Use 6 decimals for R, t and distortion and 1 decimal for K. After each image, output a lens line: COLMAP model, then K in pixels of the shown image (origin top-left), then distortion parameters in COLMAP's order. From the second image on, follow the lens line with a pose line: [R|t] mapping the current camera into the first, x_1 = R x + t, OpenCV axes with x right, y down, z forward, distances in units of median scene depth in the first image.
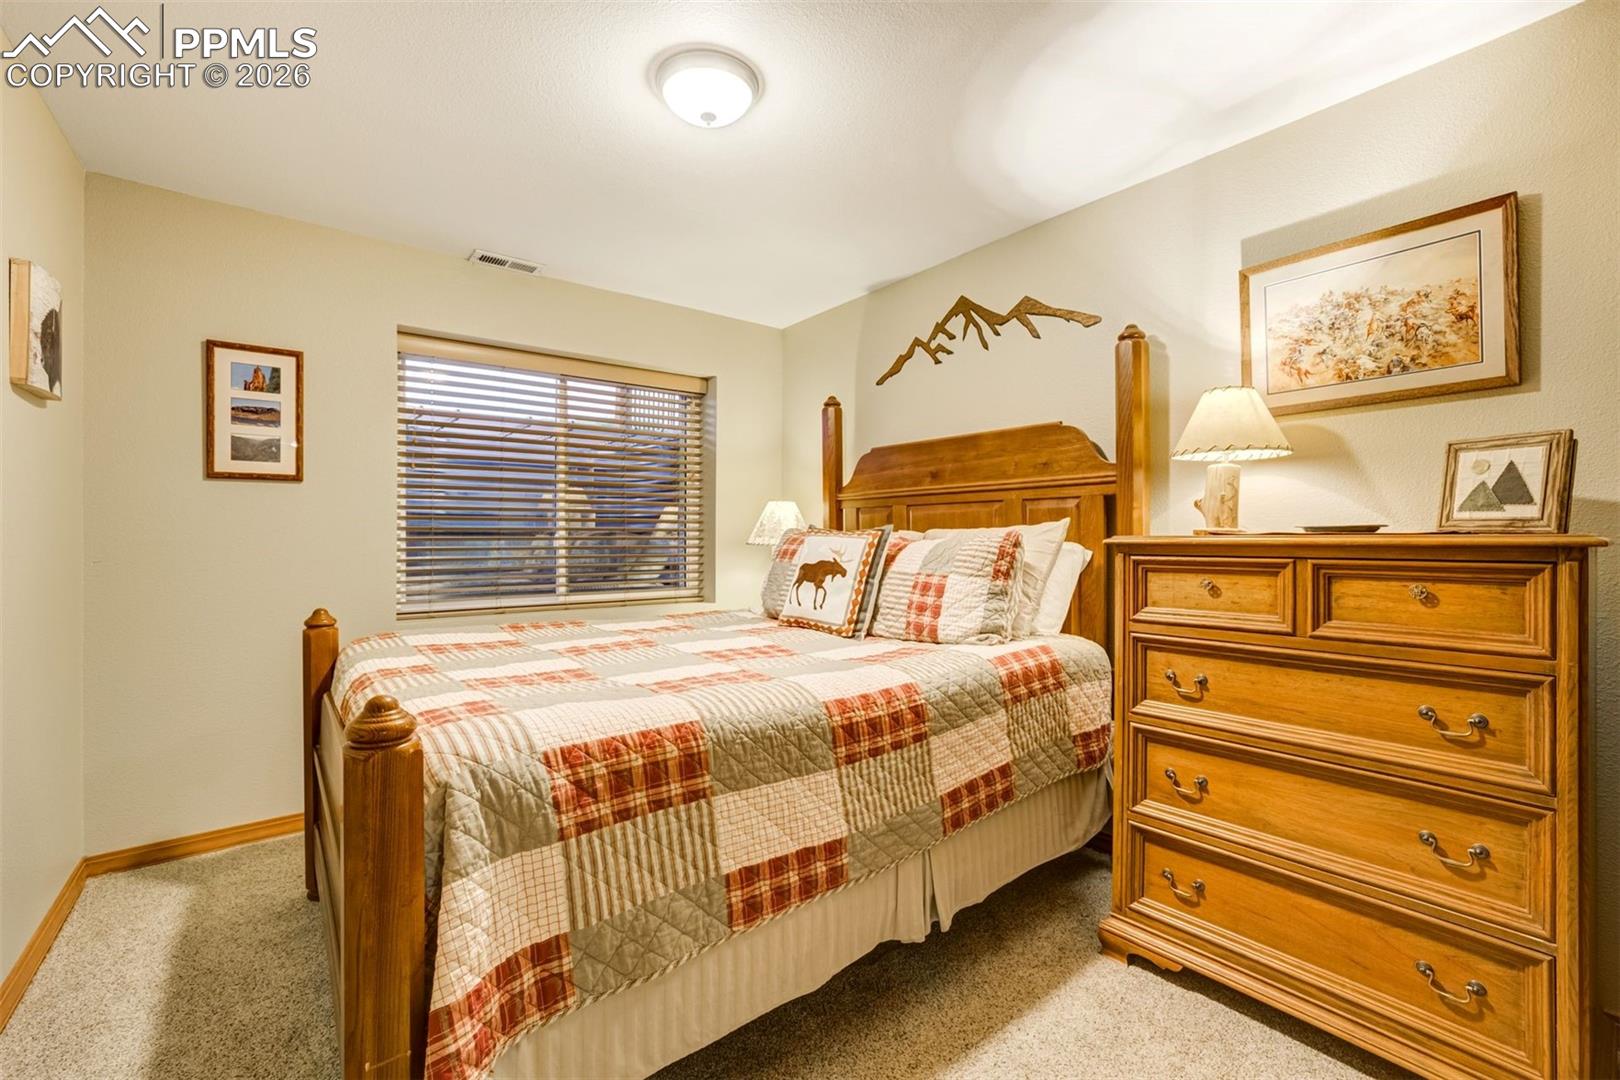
lens RADIAL K [[693.4, 0, 813.9], [0, 693.4, 537.9], [0, 0, 1]] dist [-0.043479, 0.015901]
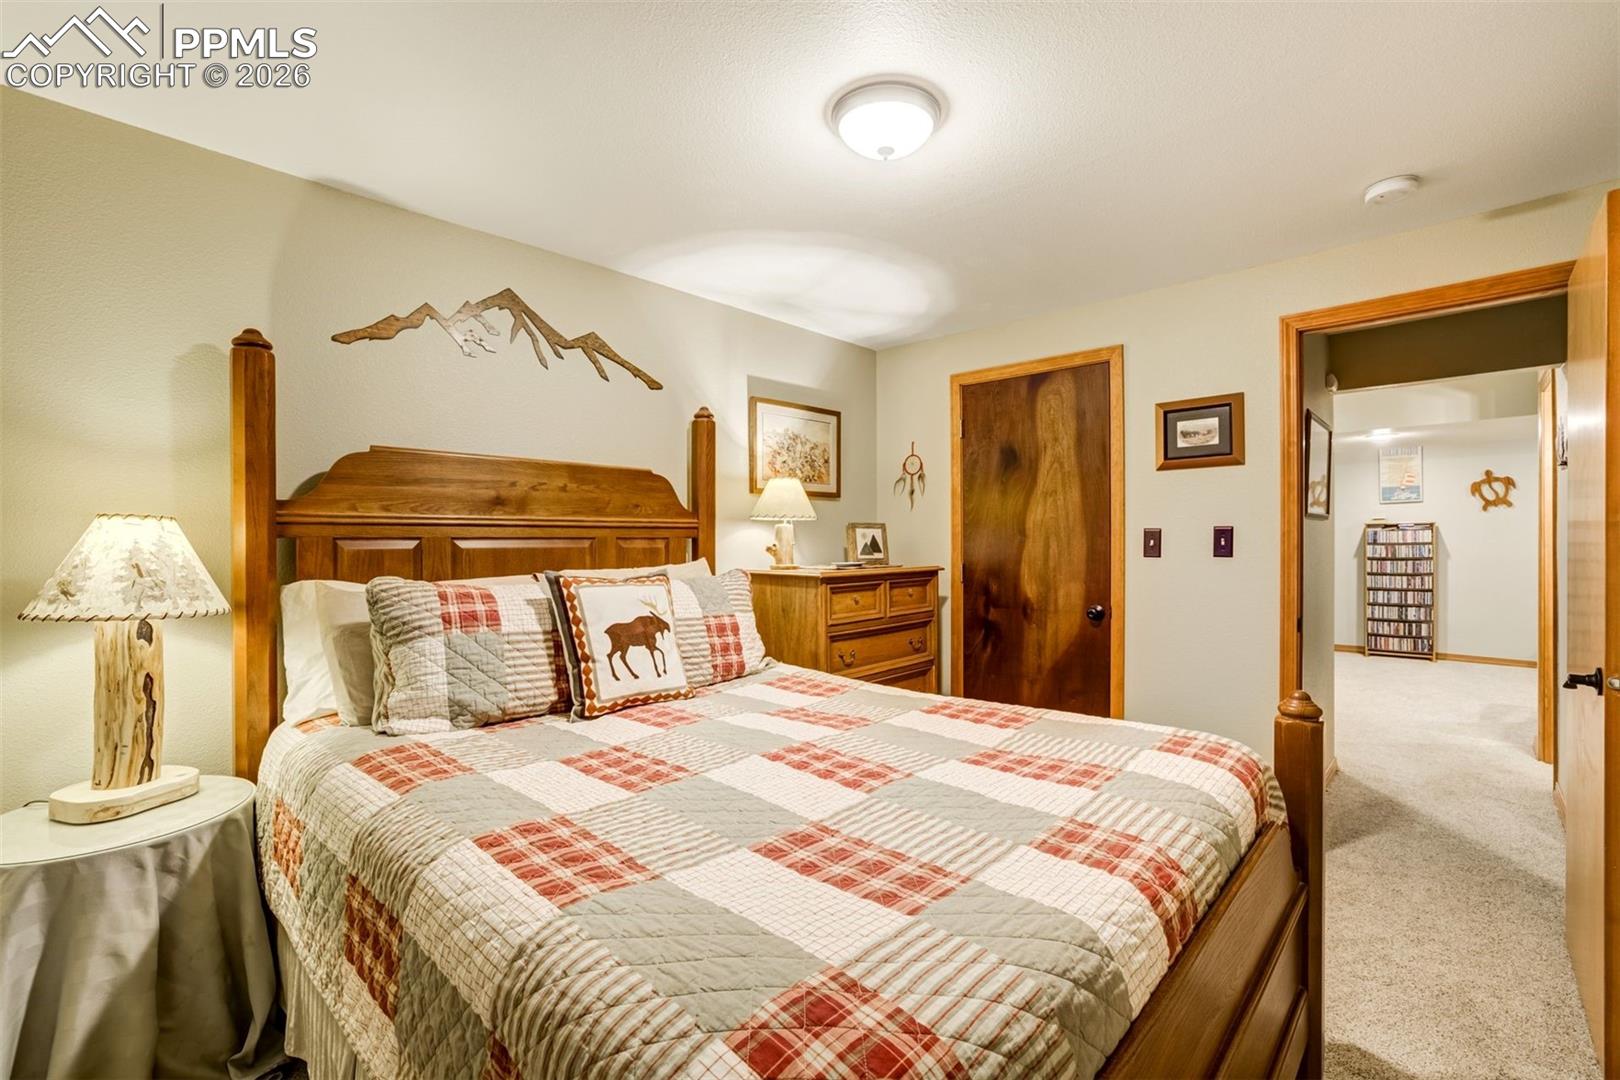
lens RADIAL K [[705.4, 0, 818.7], [0, 705.4, 538.6], [0, 0, 1]] dist [-0.003067, -0.000083]
pose [[-0.146014, 0.006166, 0.989263, -0.913438], [0.006979, 0.999962, -0.005202, -0.057228], [-0.989258, 0.006144, -0.146051, 1.017464]]
